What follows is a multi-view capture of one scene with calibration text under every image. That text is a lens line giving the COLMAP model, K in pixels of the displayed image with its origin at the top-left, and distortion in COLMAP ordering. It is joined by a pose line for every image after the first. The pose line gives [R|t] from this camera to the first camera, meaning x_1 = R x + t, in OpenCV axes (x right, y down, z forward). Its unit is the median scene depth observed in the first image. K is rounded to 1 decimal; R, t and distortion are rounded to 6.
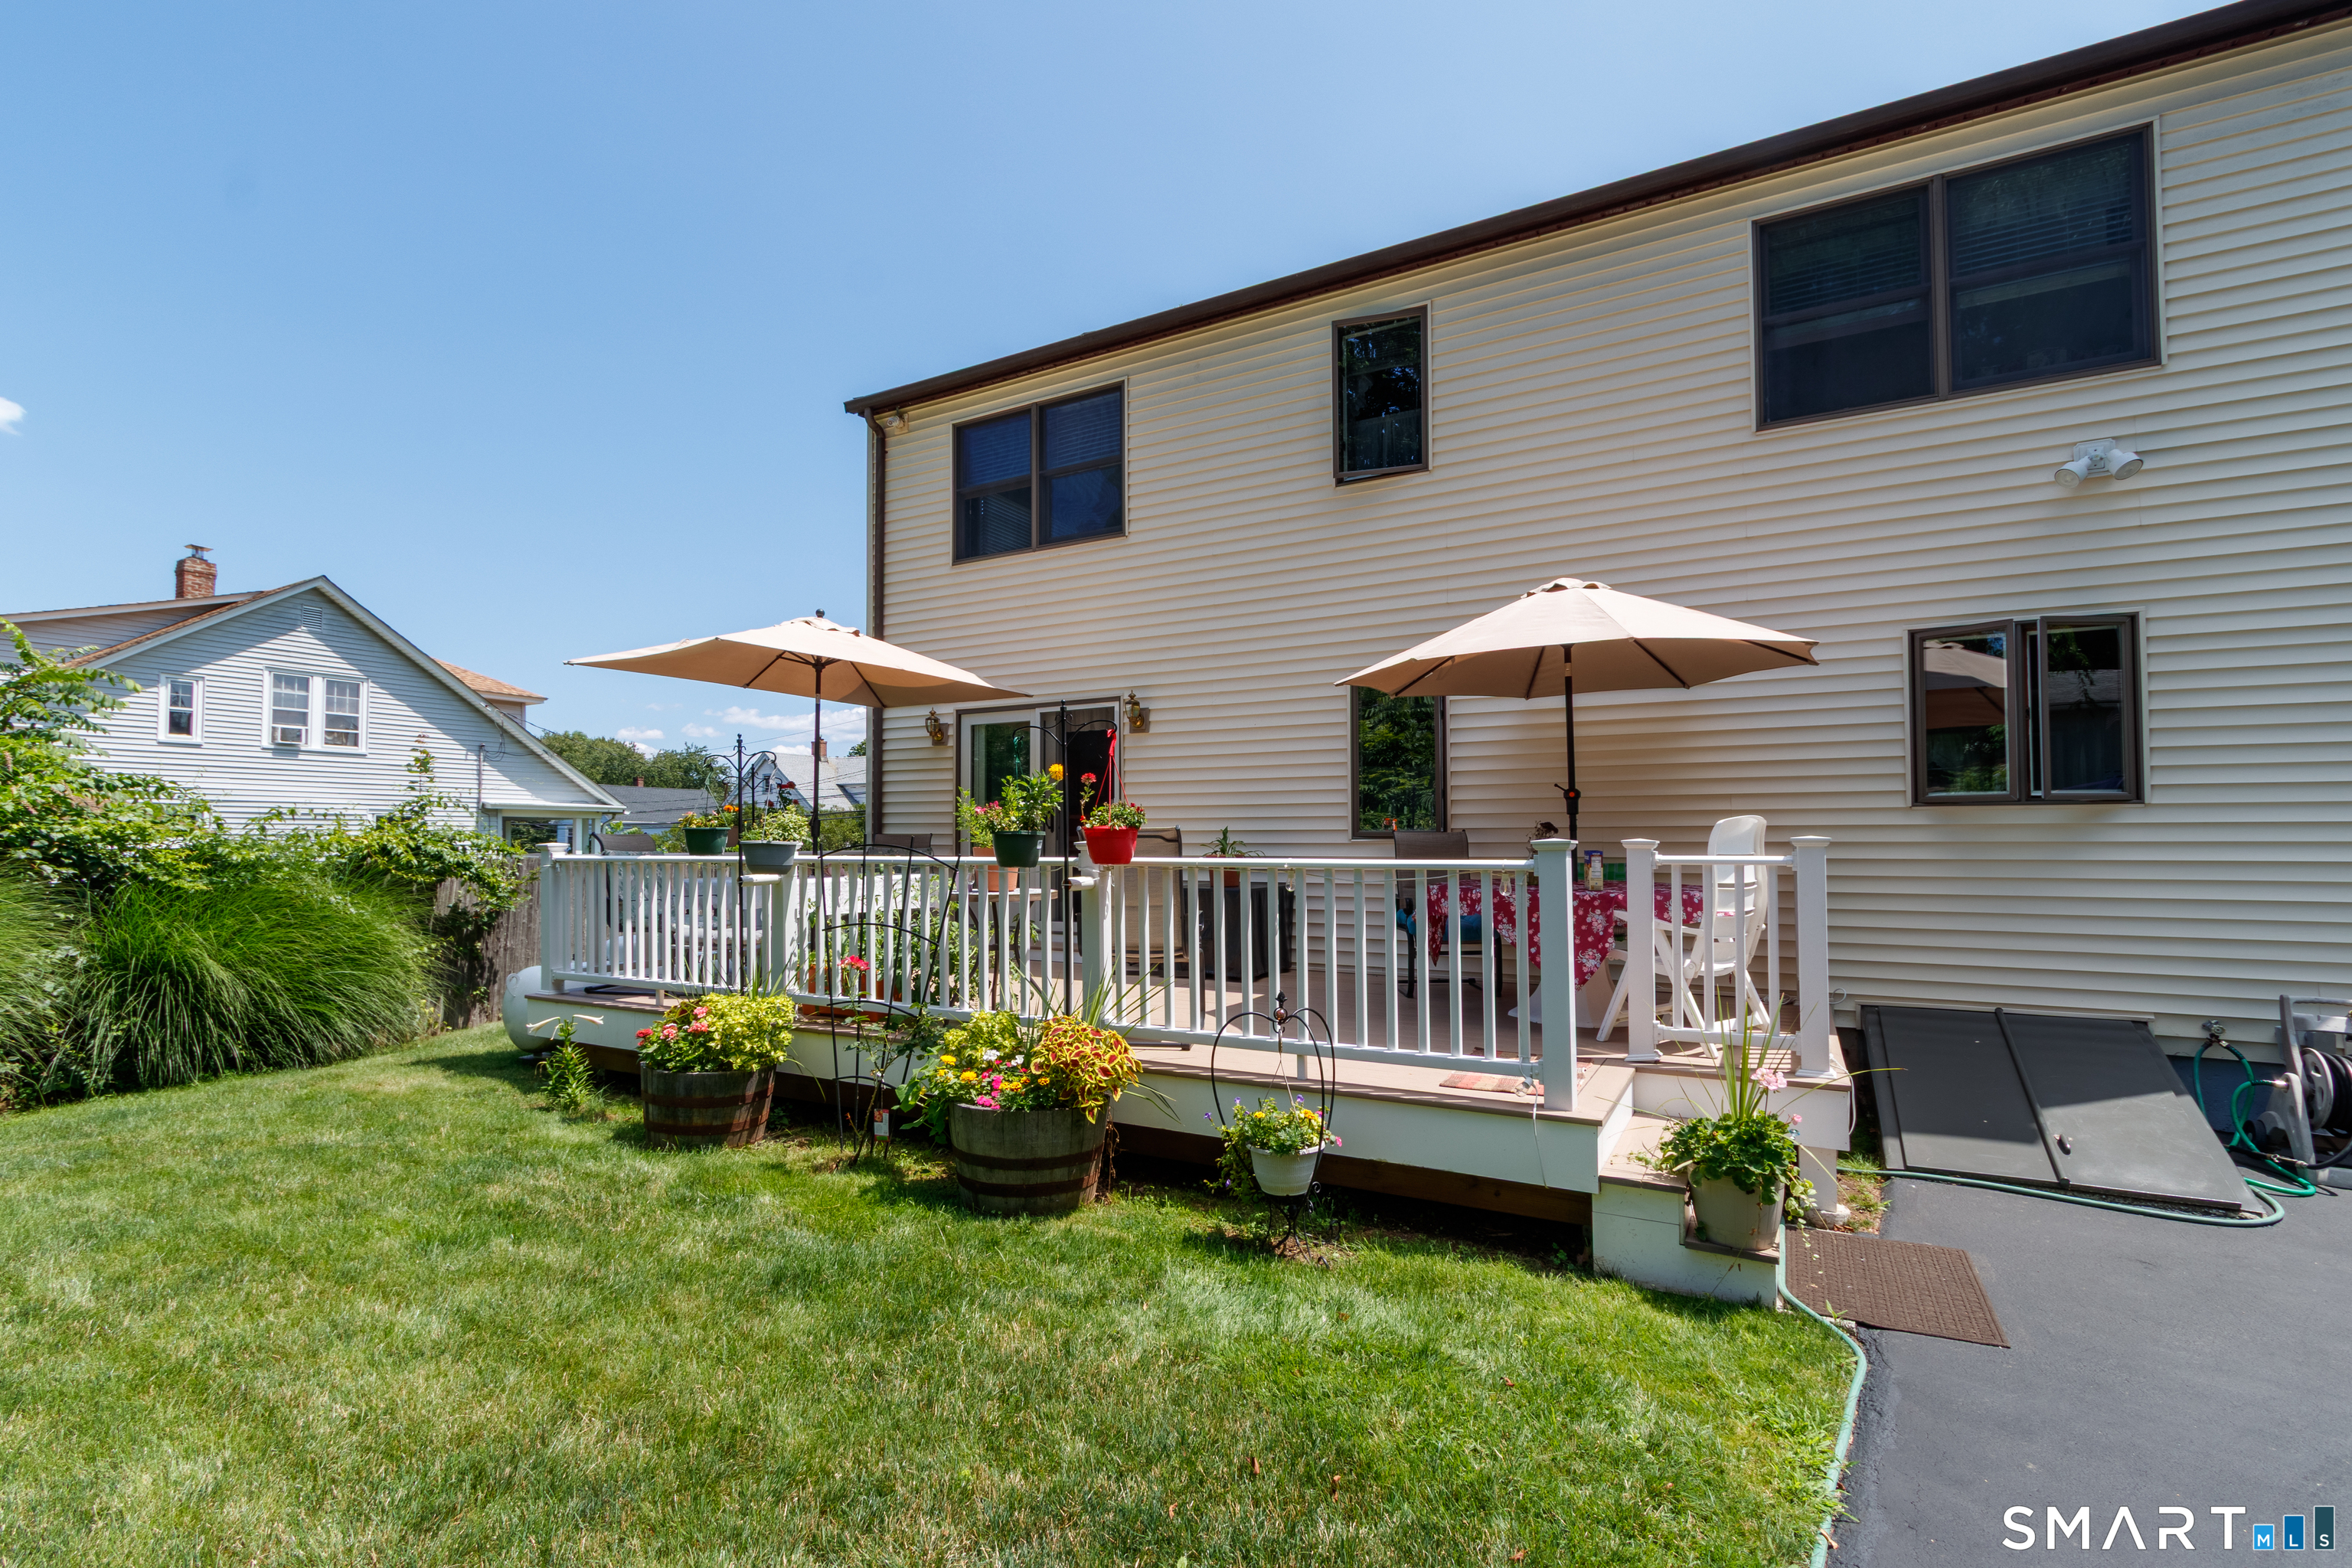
lens RADIAL K [[1082.9, 0, 1167.9], [0, 1082.9, 800.4], [0, 0, 1]] dist [0.001444, -0.000522]
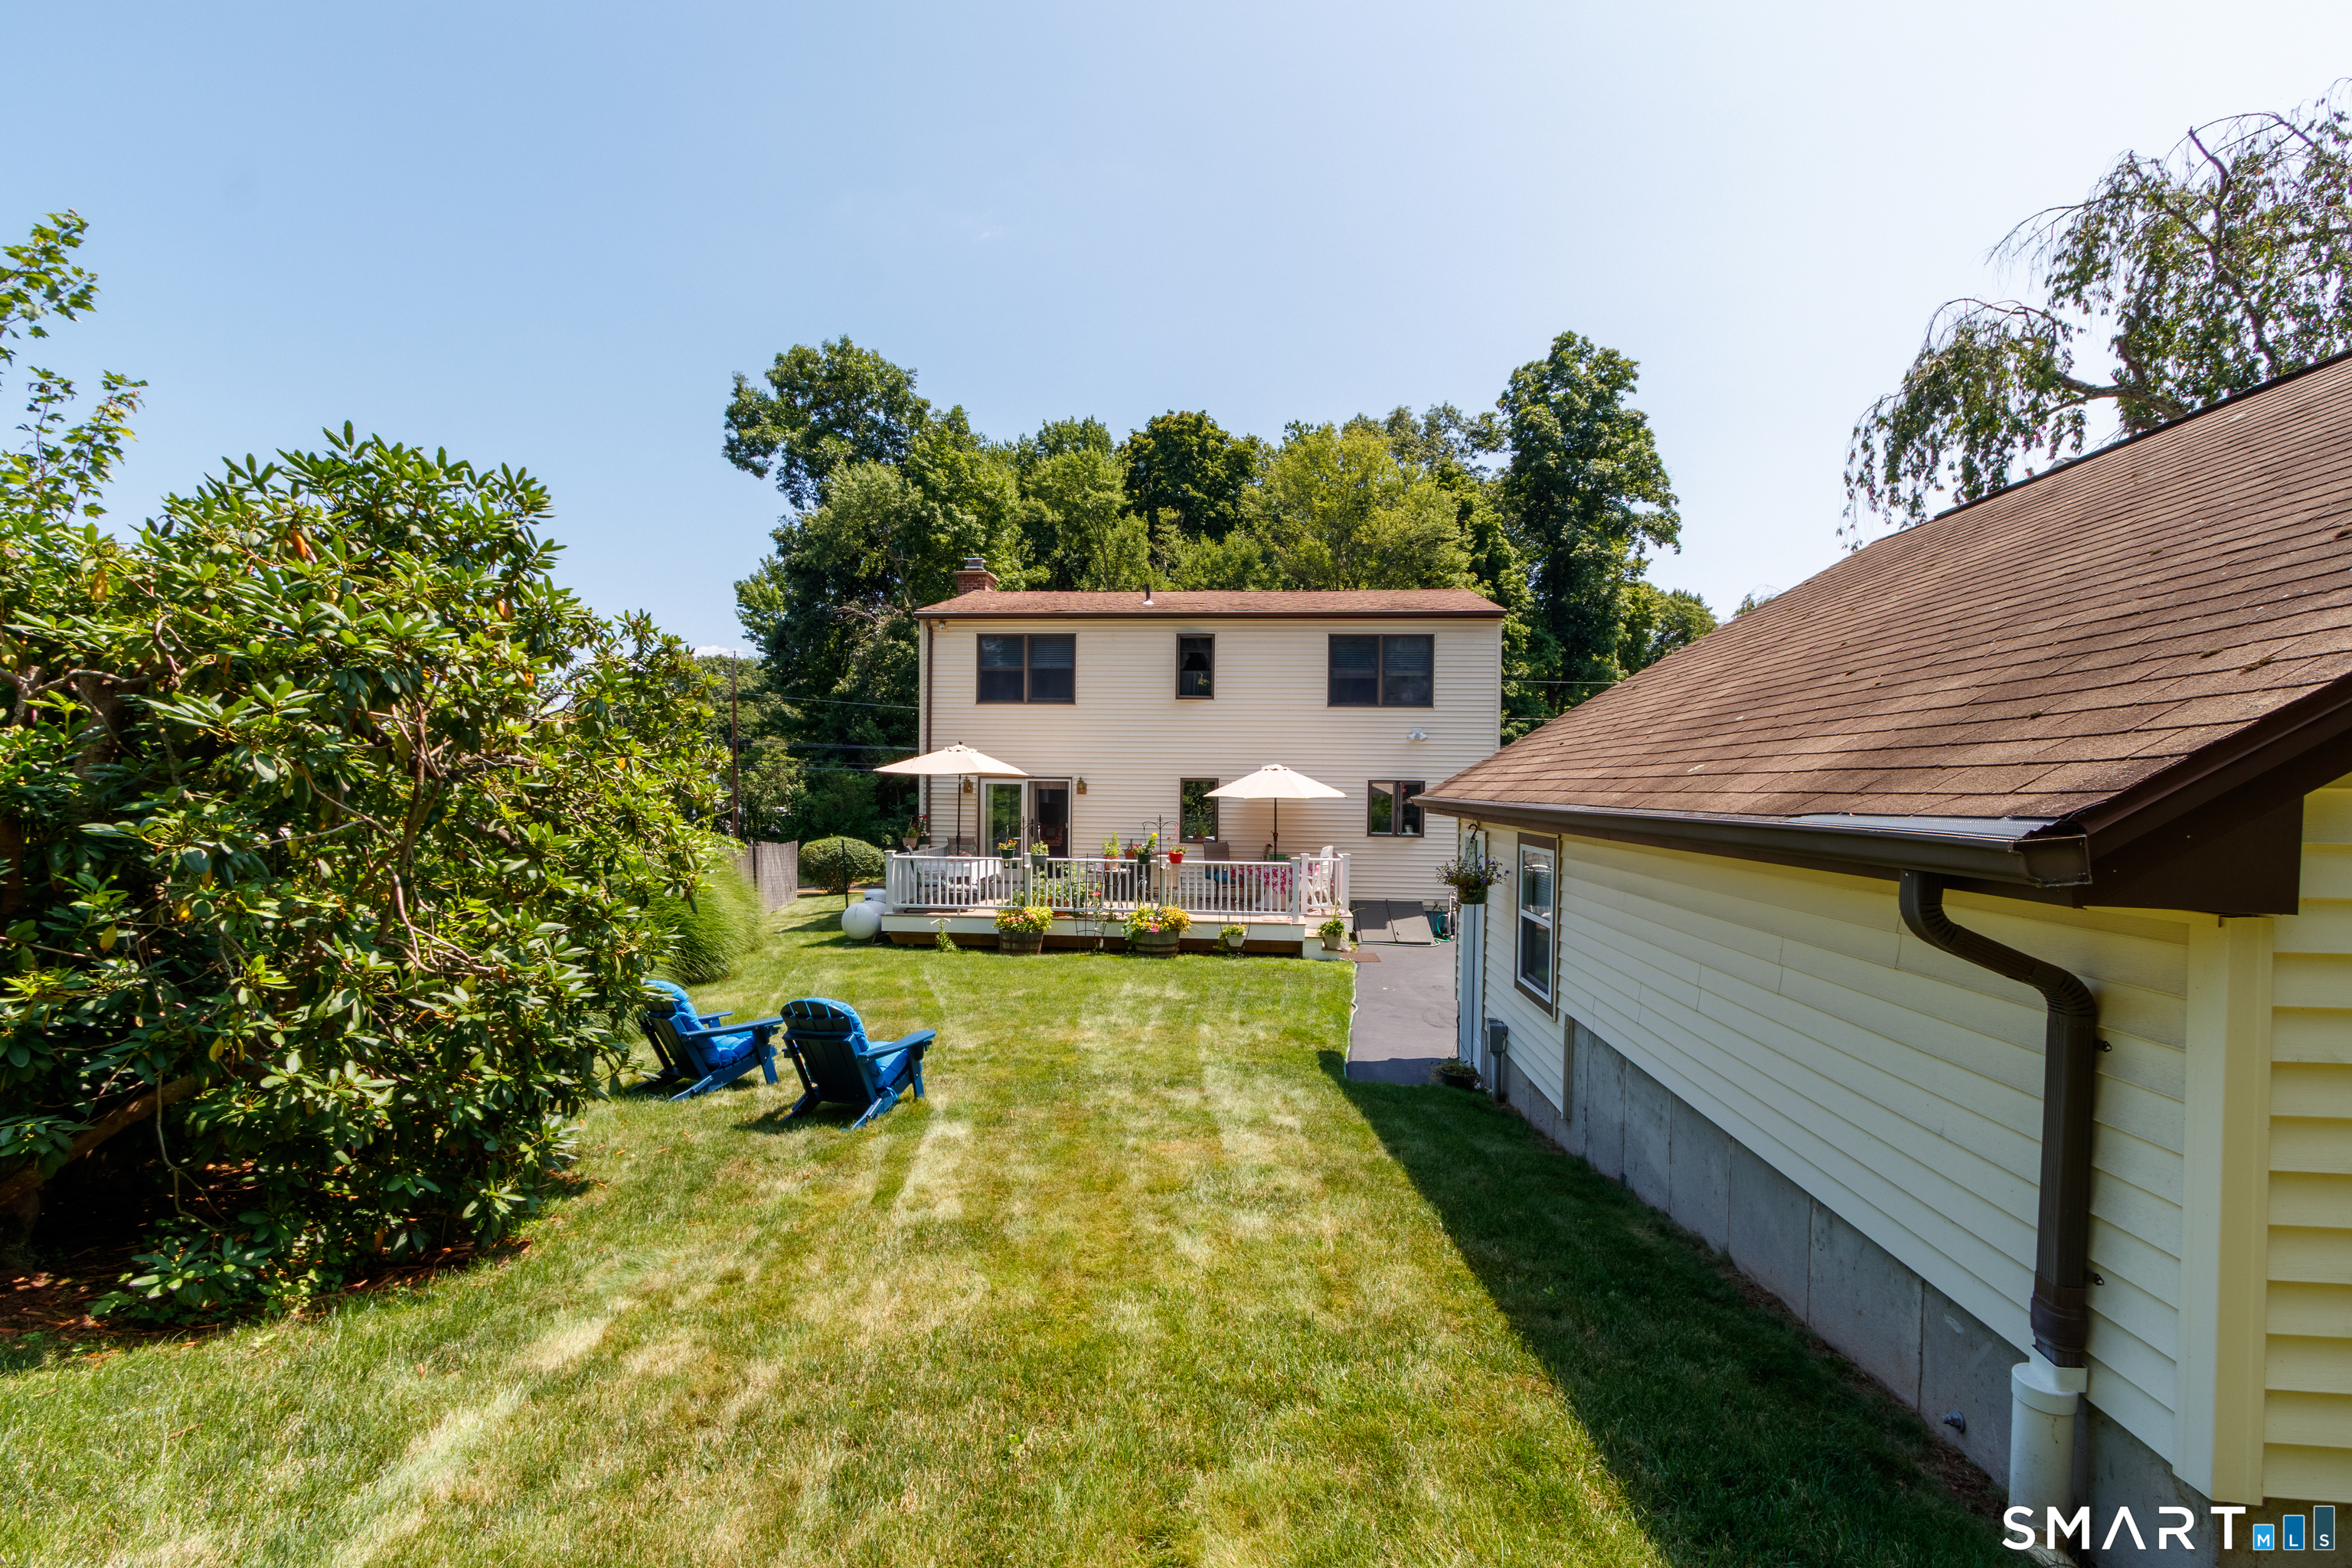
lens RADIAL K [[1077.7, 0, 1172.0], [0, 1077.7, 807.3], [0, 0, 1]] dist [0.003387, -0.001584]
pose [[0.906921, 0.005657, 0.421263, -0.904049], [-0.030835, 0.998119, 0.052979, -0.180224], [-0.420171, -0.061038, 0.905390, -1.256250]]
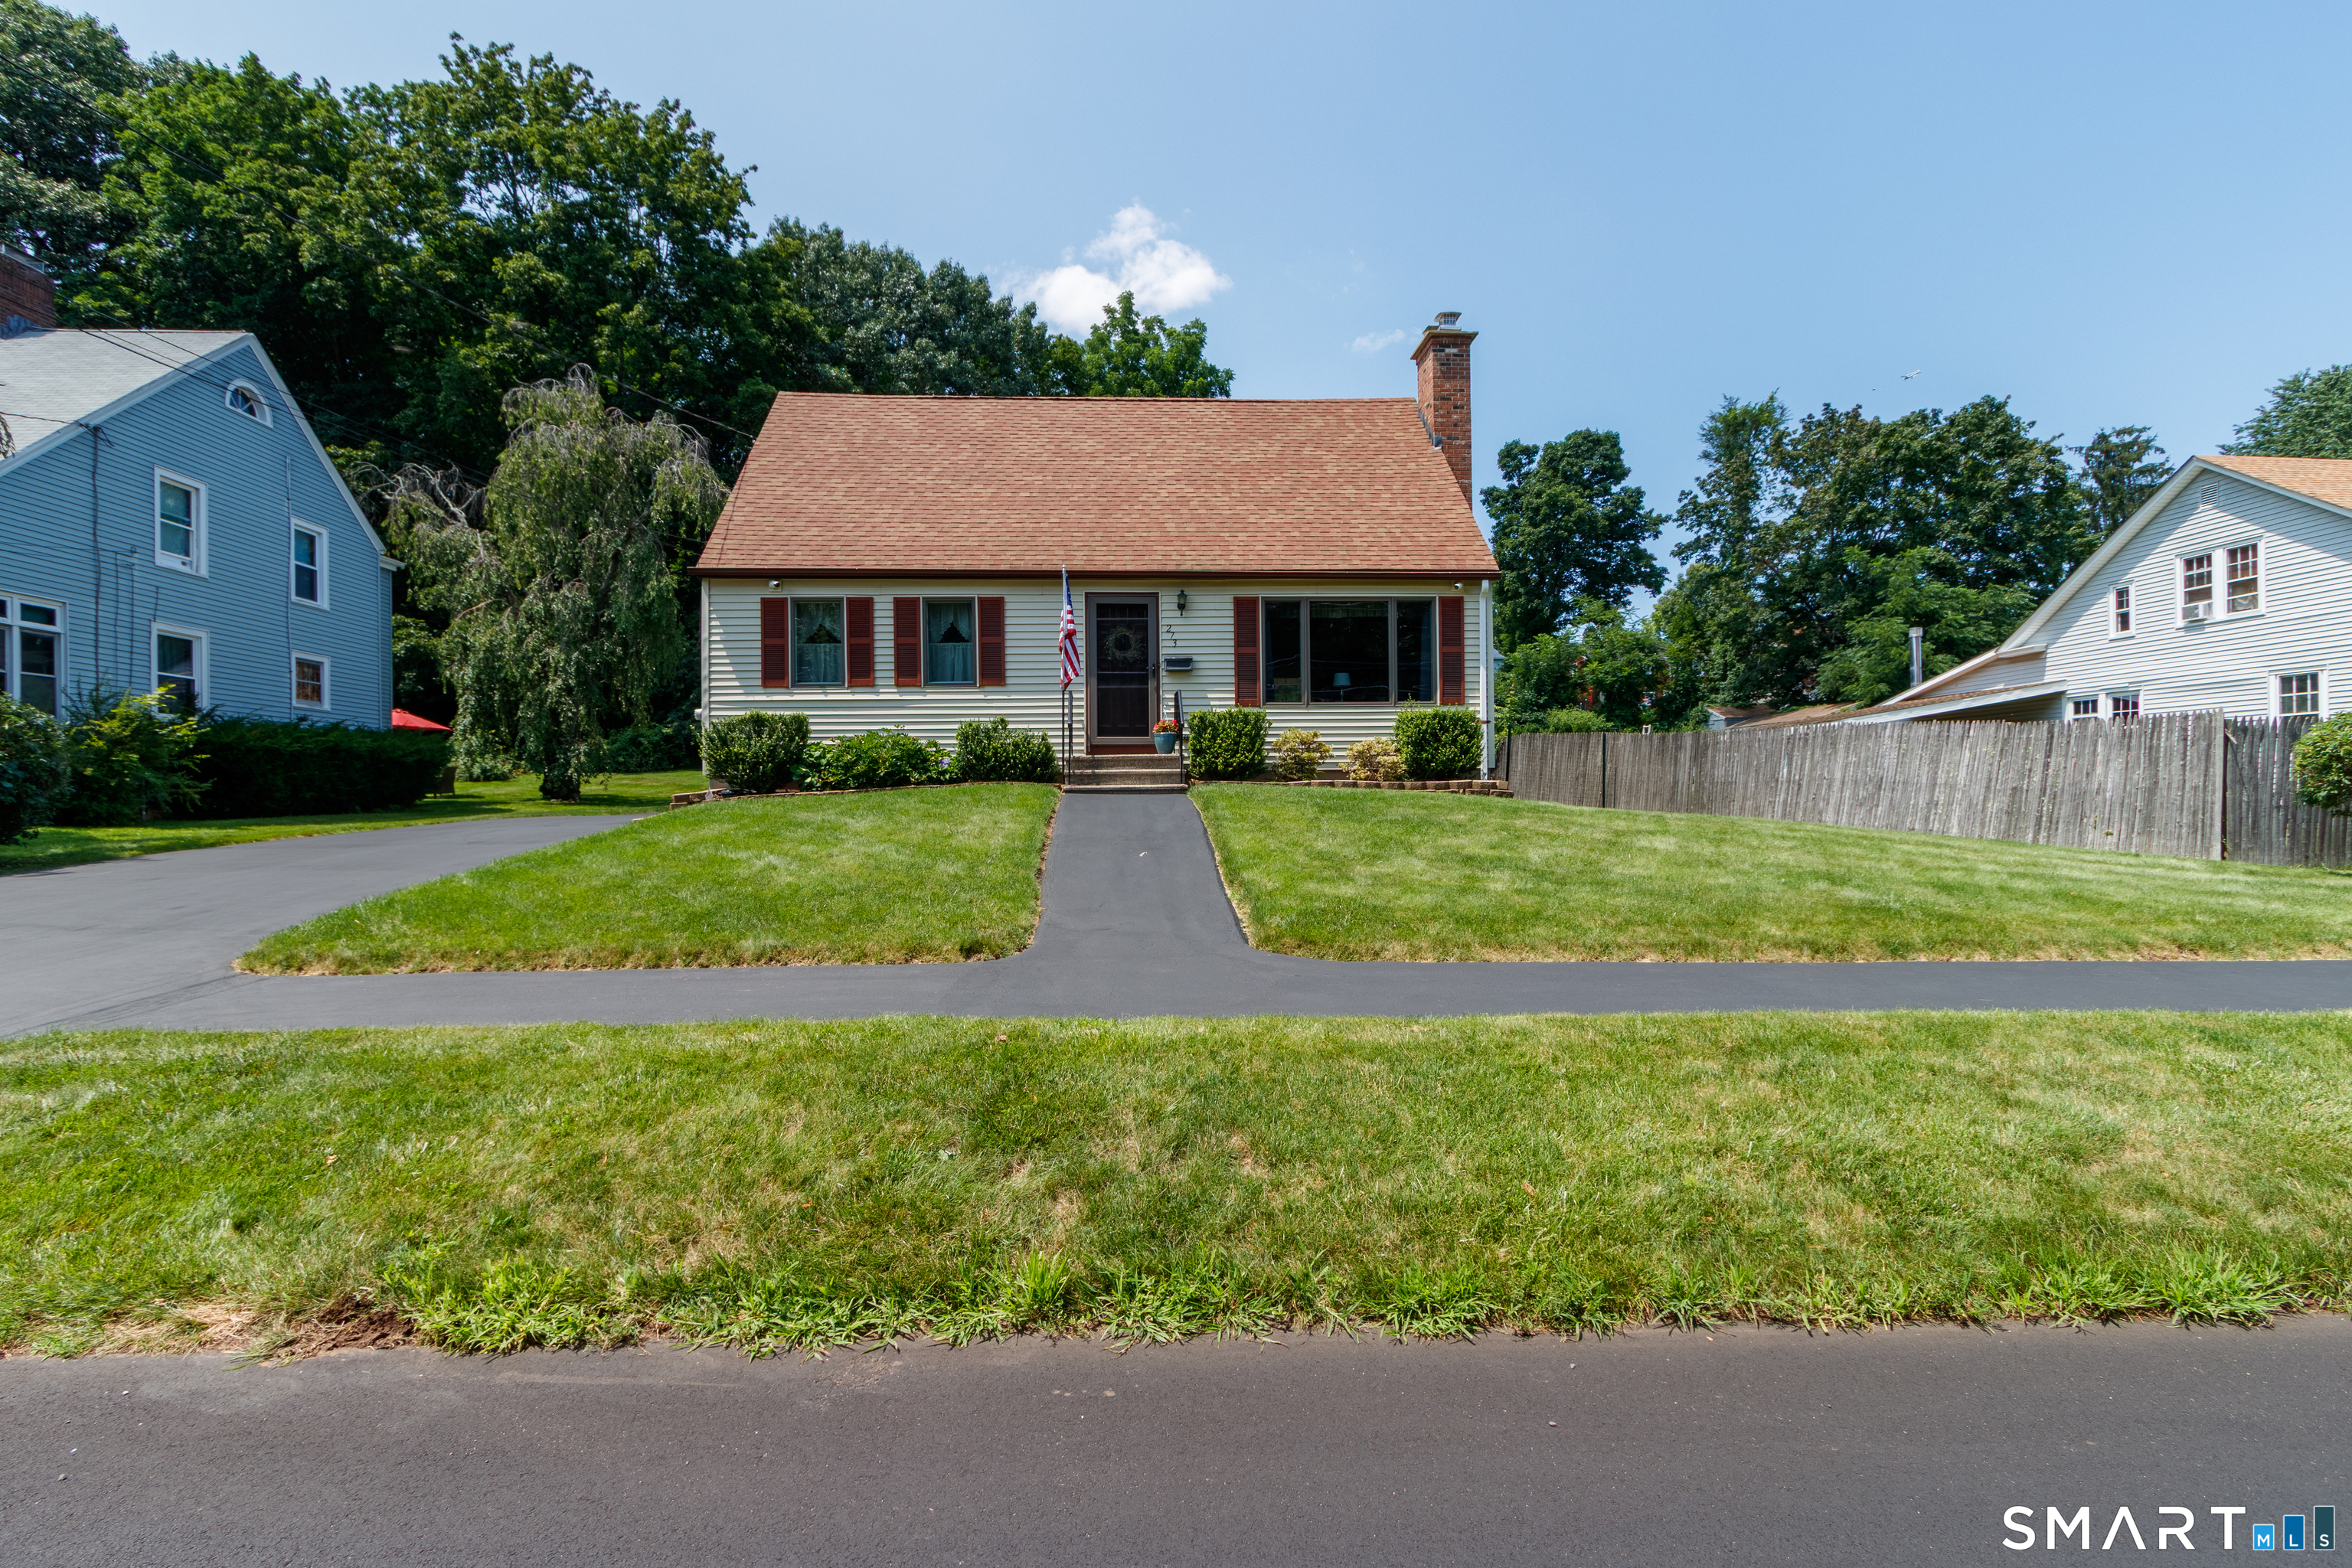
lens RADIAL K [[1091.7, 0, 1168.6], [0, 1091.7, 794.2], [0, 0, 1]] dist [0.003079, 0.000367]
pose [[-0.836560, 0.005214, -0.547850, 1.638741], [0.035668, 0.998352, -0.044963, 0.341810], [0.546712, -0.057155, -0.835368, 3.447942]]
